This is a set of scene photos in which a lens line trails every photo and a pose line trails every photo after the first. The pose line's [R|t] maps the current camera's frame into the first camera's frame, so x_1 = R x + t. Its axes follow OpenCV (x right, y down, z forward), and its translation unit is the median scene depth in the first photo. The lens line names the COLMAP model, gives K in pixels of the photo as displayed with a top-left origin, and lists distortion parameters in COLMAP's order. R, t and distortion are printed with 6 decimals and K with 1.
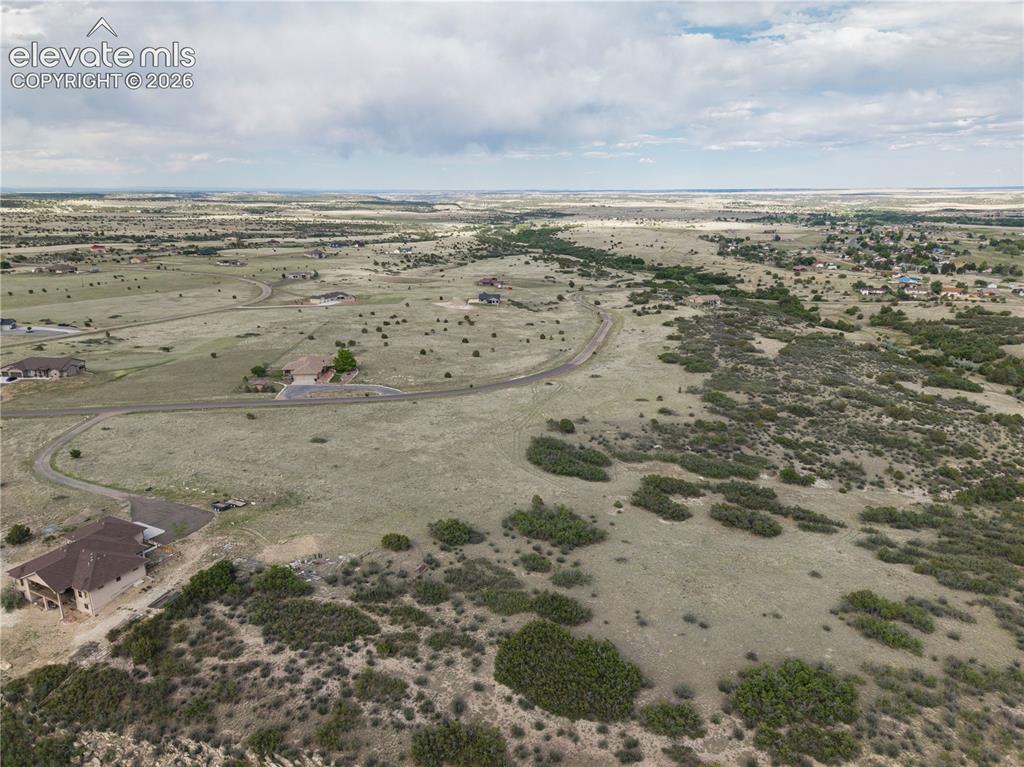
lens RADIAL K [[678.2, 0, 511.7], [0, 678.2, 380.4], [0, 0, 1]] dist [0.049101, -0.036774]
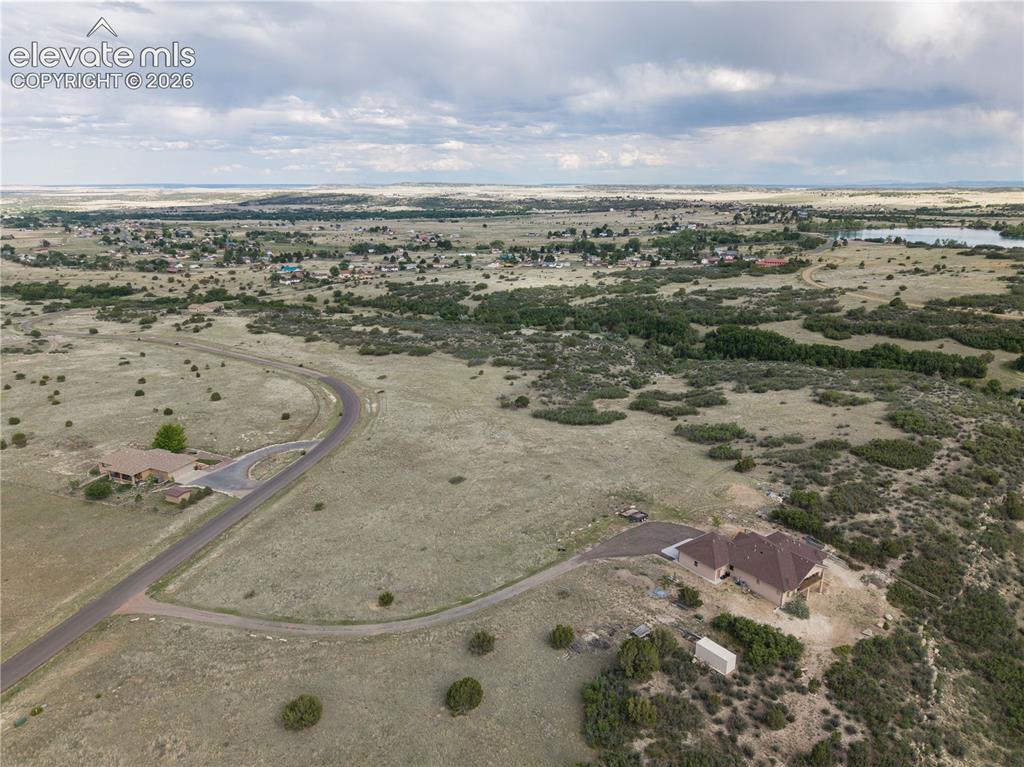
lens RADIAL K [[678.2, 0, 511.7], [0, 678.2, 391.9], [0, 0, 1]] dist [0.049101, -0.036774]
pose [[0.458670, -0.260859, 0.849455, -0.914487], [0.244959, 0.956019, 0.161316, -0.140760], [-0.854176, 0.134091, 0.502397, 0.433481]]
